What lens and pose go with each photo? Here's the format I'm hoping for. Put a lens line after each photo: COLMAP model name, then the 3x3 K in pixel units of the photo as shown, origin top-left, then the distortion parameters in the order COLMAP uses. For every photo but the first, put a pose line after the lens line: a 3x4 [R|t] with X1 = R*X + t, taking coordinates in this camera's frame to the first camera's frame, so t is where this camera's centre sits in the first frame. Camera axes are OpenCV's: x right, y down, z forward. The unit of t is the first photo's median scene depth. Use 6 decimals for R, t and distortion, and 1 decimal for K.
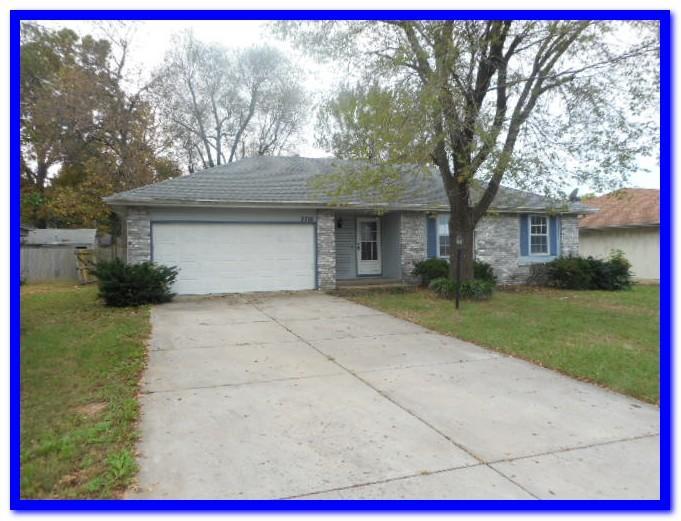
lens RADIAL K [[488.4, 0, 339.3], [0, 488.4, 260.1], [0, 0, 1]] dist [-0.012614, -0.002855]
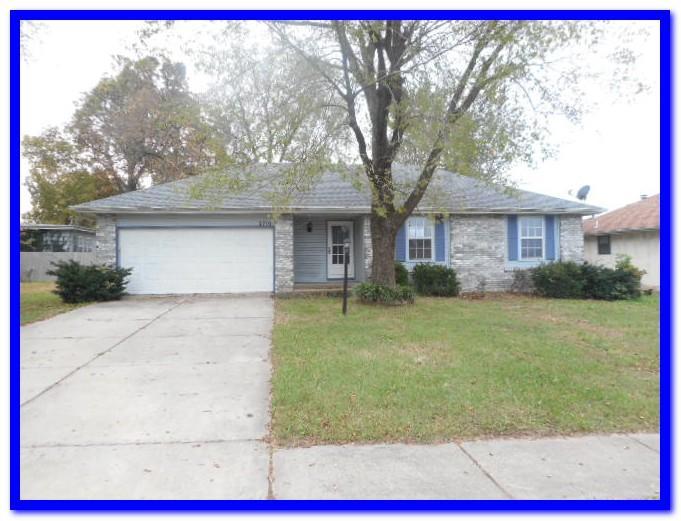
lens RADIAL K [[488.4, 0, 342.3], [0, 488.4, 259.3], [0, 0, 1]] dist [-0.012614, -0.002855]
pose [[0.973857, 0.005274, -0.227099, 0.292853], [-0.007571, 0.999929, -0.009245, 0.000145], [0.227034, 0.010723, 0.973828, 0.030032]]
